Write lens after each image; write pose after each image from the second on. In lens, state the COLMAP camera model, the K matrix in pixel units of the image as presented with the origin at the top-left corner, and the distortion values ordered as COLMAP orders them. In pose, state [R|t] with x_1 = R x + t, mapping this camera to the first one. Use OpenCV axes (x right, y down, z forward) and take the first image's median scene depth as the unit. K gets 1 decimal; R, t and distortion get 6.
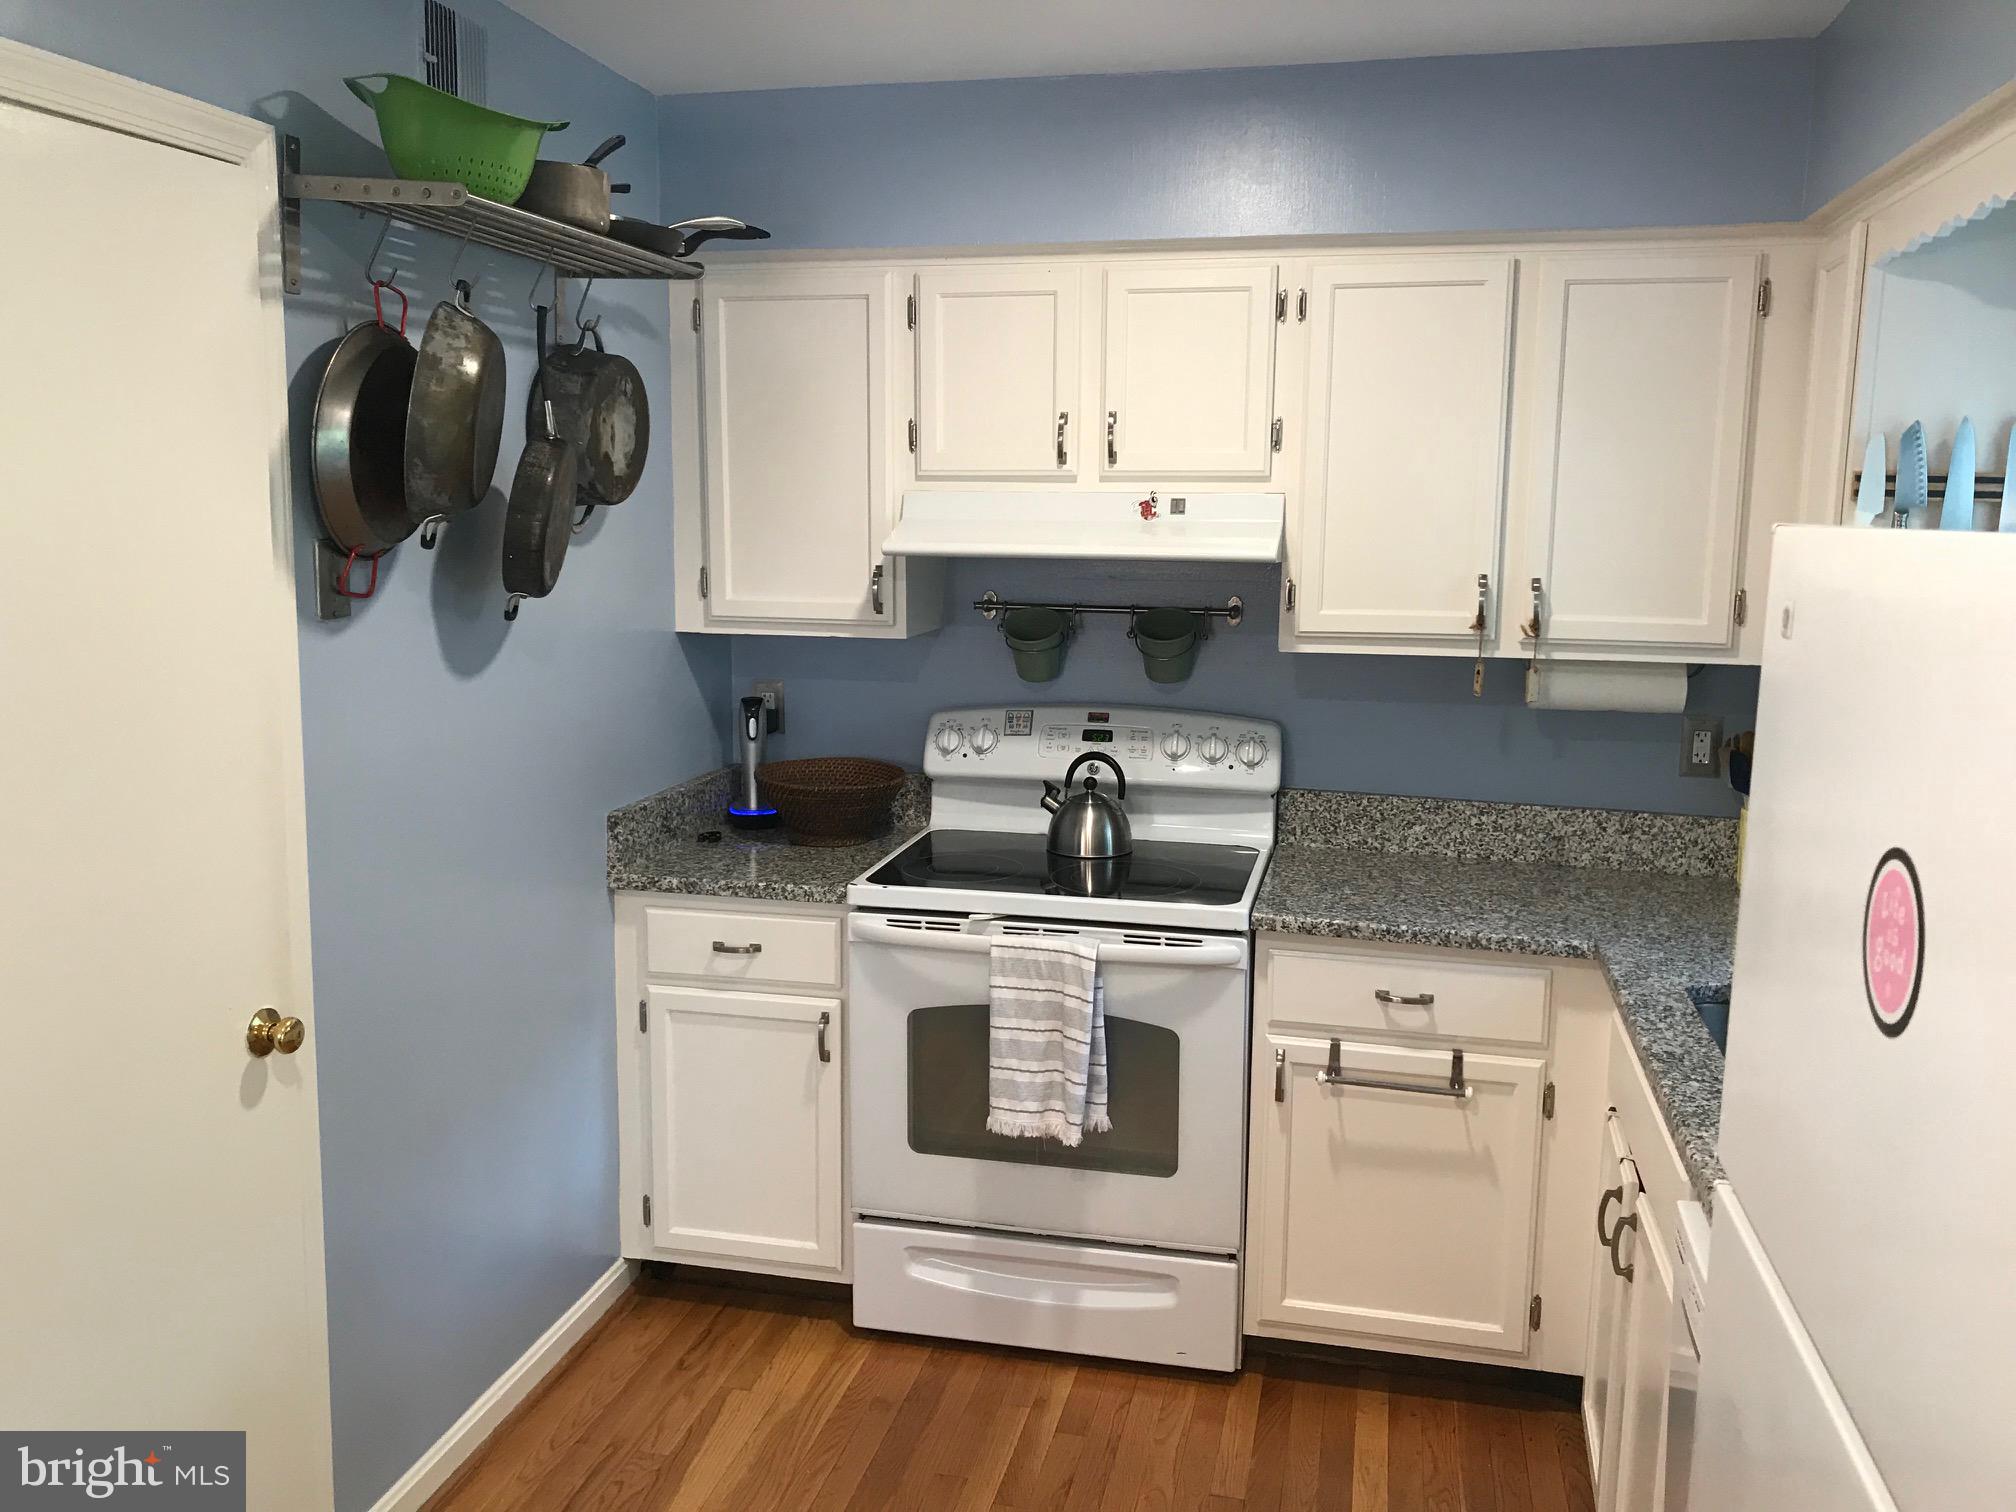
lens RADIAL K [[1647.6, 0, 1010.7], [0, 1647.6, 731.2], [0, 0, 1]] dist [0.106220, -0.305317]
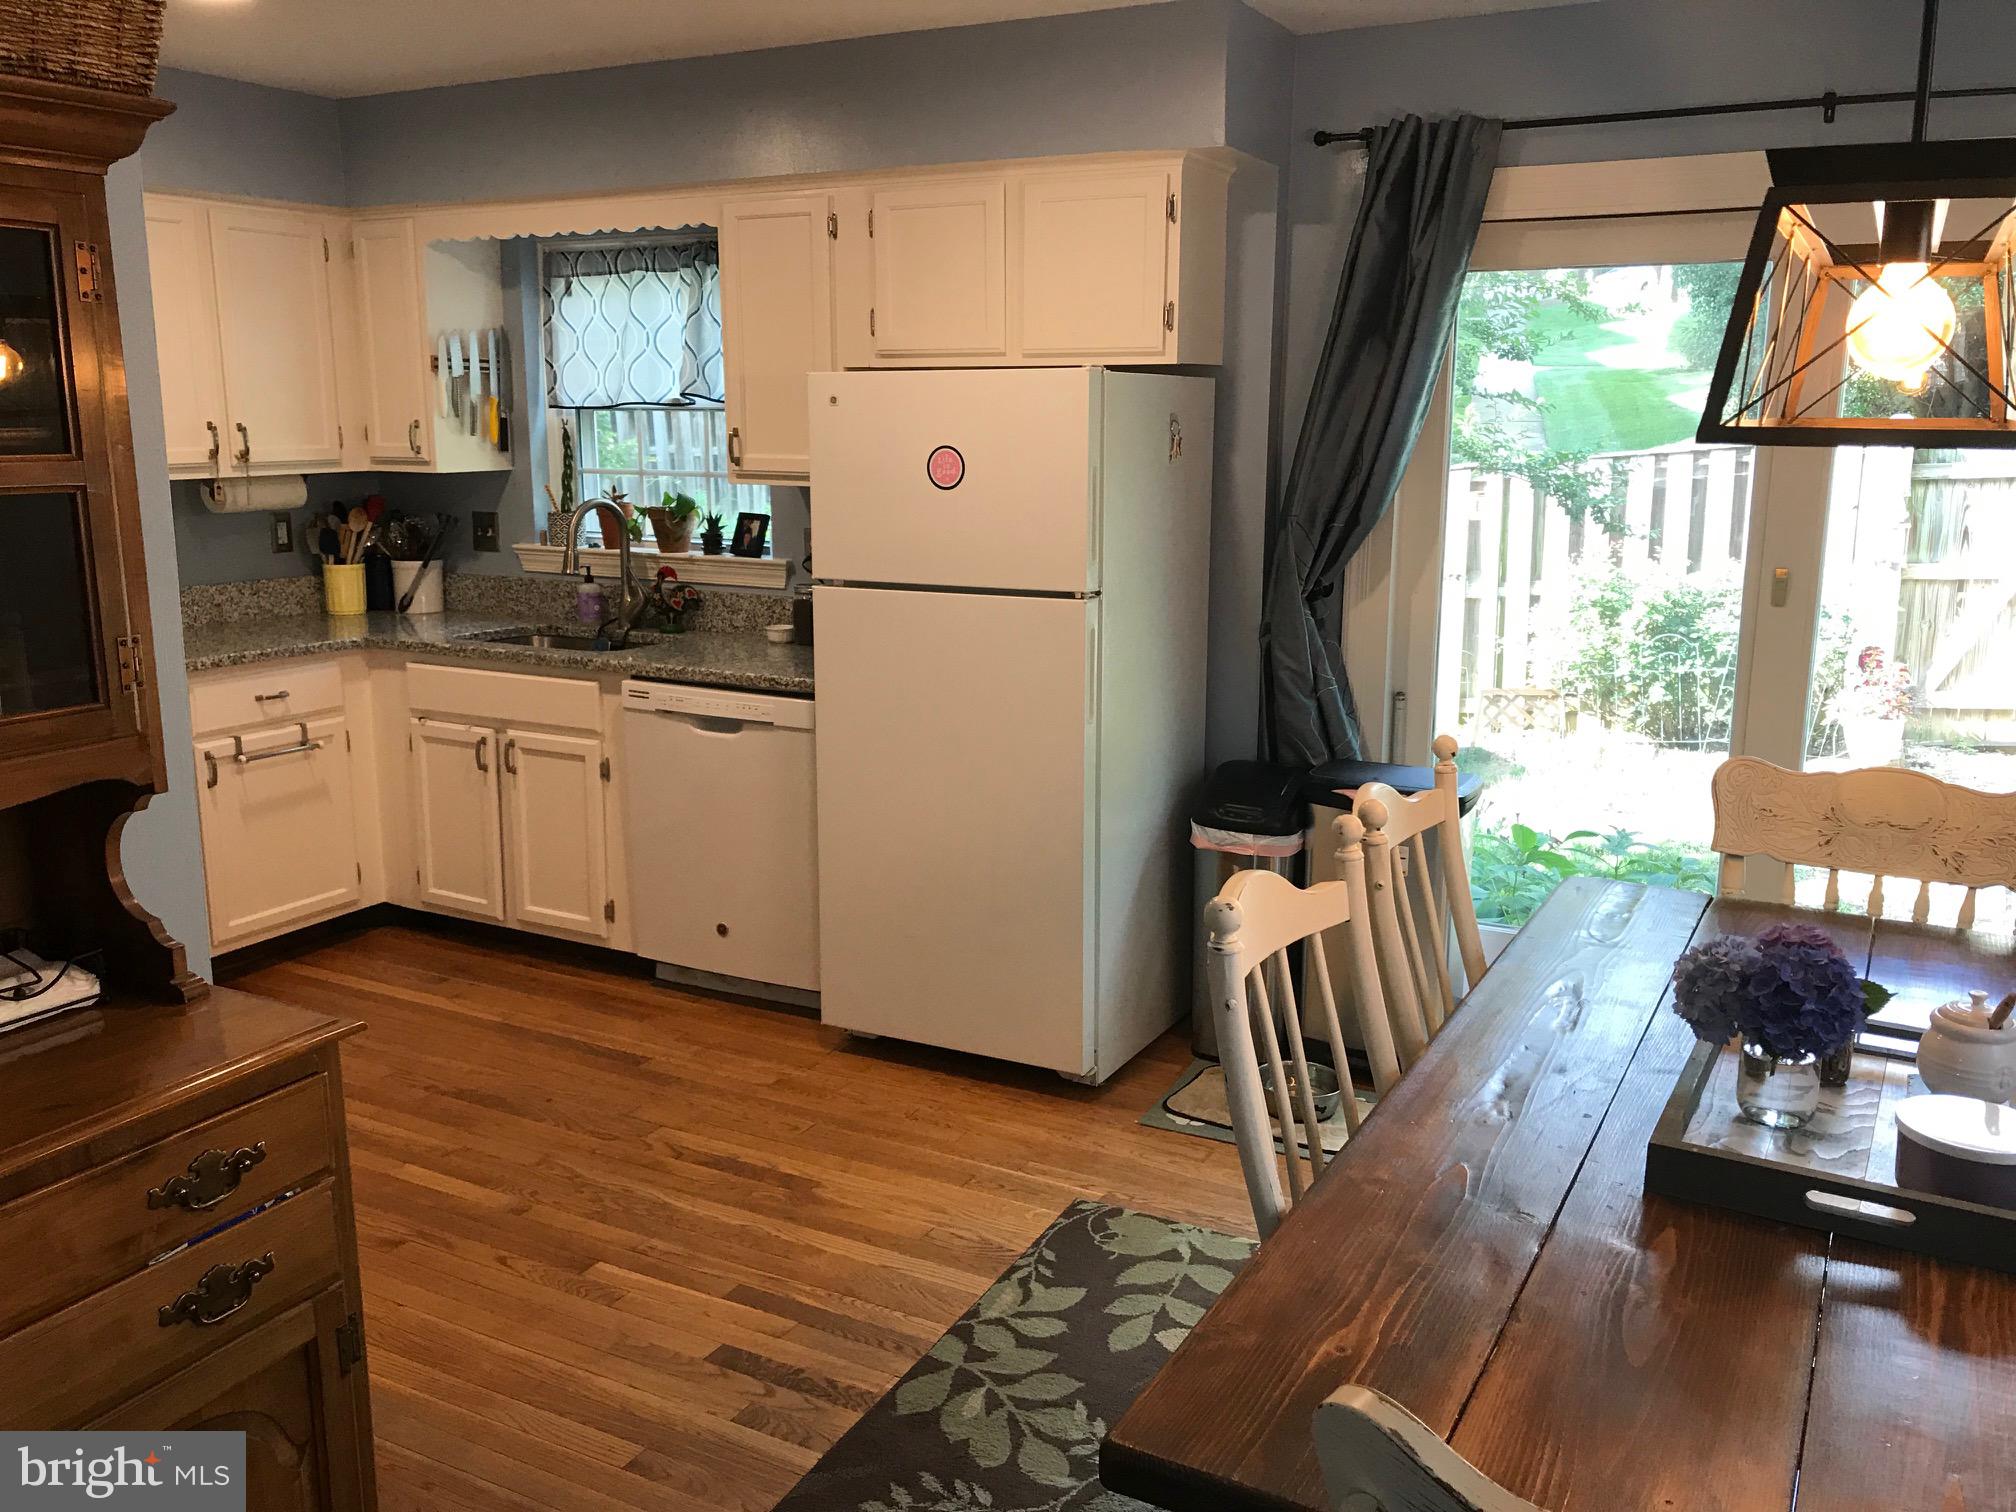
lens RADIAL K [[1672.9, 0, 1004.0], [0, 1672.9, 738.4], [0, 0, 1]] dist [0.050263, -0.073879]
pose [[0.267804, -0.201290, 0.942212, -0.992734], [0.139129, 0.975762, 0.168913, 0.026558], [-0.953375, 0.085854, 0.289318, -0.095651]]
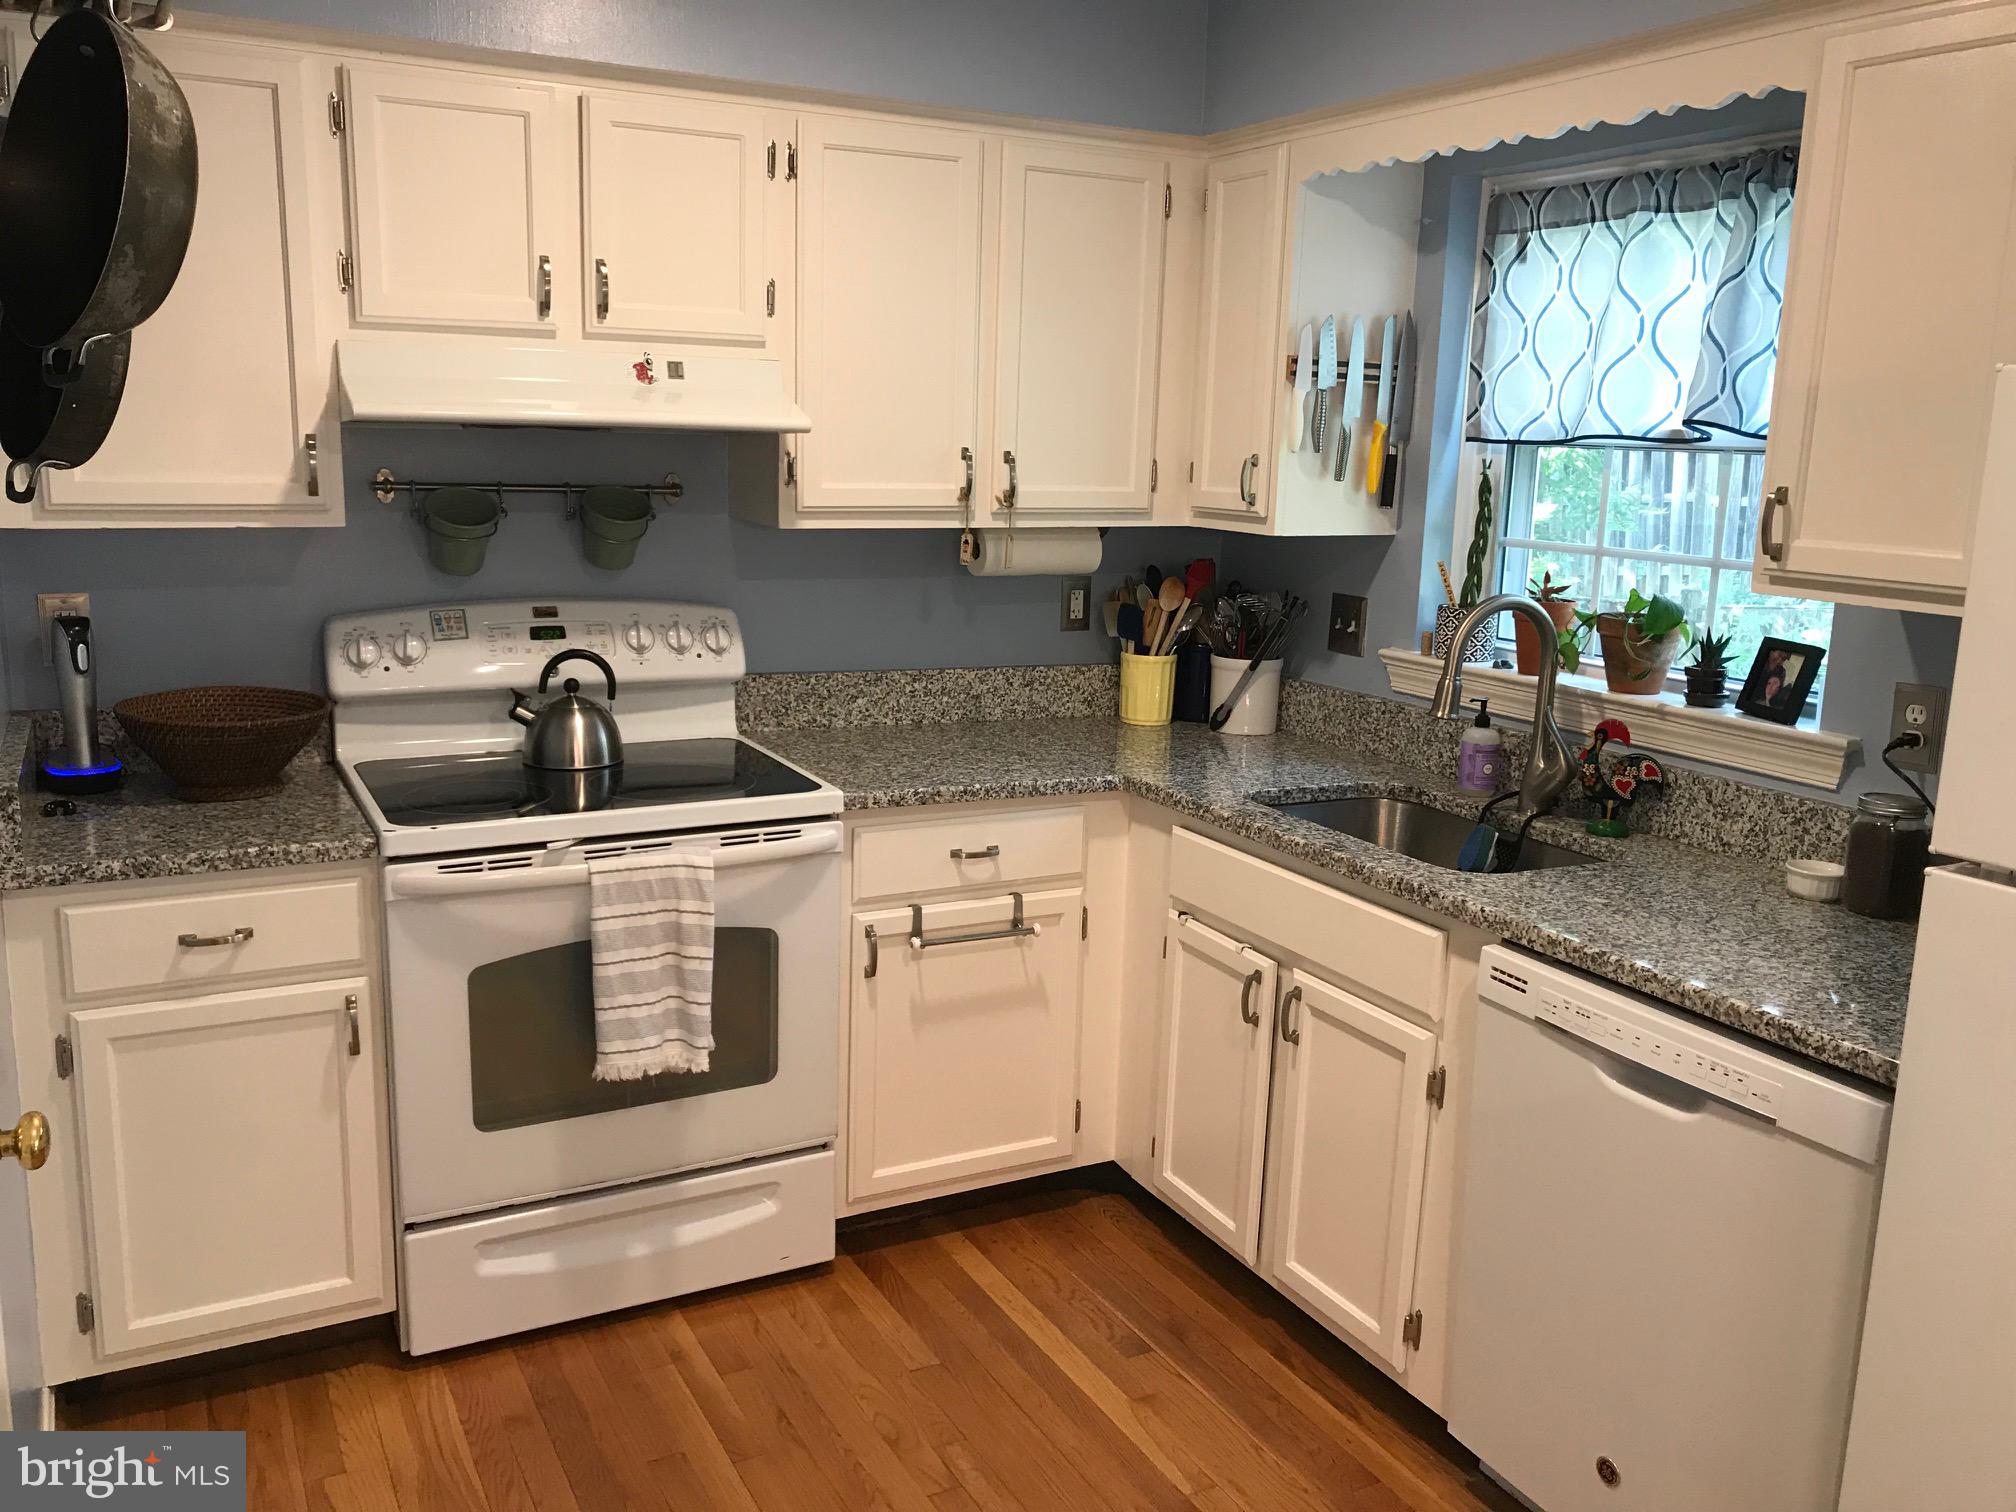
lens RADIAL K [[1647.9, 0, 1009.7], [0, 1647.9, 746.6], [0, 0, 1]] dist [0.059707, -0.102698]
pose [[0.753078, -0.115008, 0.647802, -0.382357], [0.071677, 0.993084, 0.092982, -0.001734], [-0.654015, -0.023590, 0.756113, 0.186929]]
